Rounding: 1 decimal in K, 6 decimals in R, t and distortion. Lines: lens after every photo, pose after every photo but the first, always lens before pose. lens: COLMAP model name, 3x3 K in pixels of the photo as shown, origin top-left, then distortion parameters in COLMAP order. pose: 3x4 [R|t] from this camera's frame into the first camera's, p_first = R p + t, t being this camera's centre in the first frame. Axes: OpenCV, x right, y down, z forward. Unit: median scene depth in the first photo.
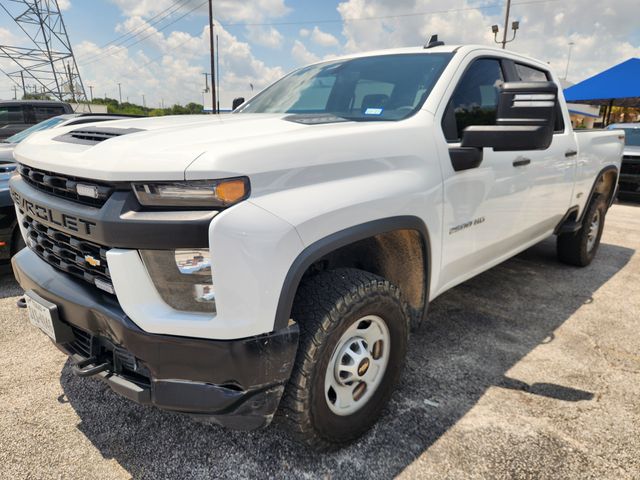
lens RADIAL K [[433.0, 0, 320.0], [0, 433.0, 240.0], [0, 0, 1]] dist [0.006347, -0.000382]
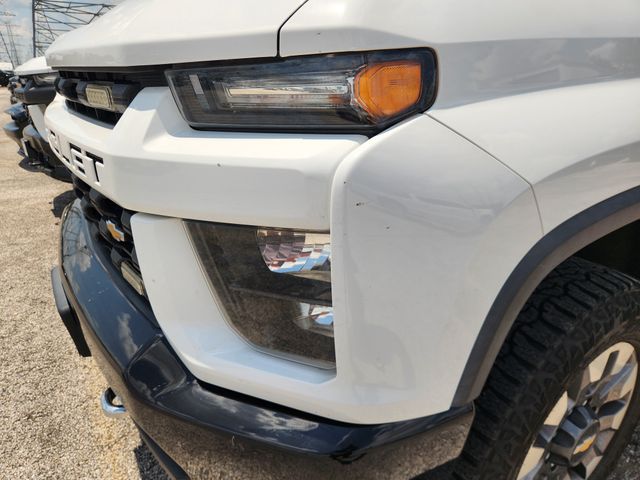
lens RADIAL K [[457.1, 0, 320.0], [0, 457.1, 240.0], [0, 0, 1]] dist [0.026339, -0.000759]
pose [[0.968242, 0.076489, -0.238029, -0.146037], [-0.049896, 0.992017, 0.115813, -0.020755], [0.244987, -0.100258, 0.964329, 0.528800]]
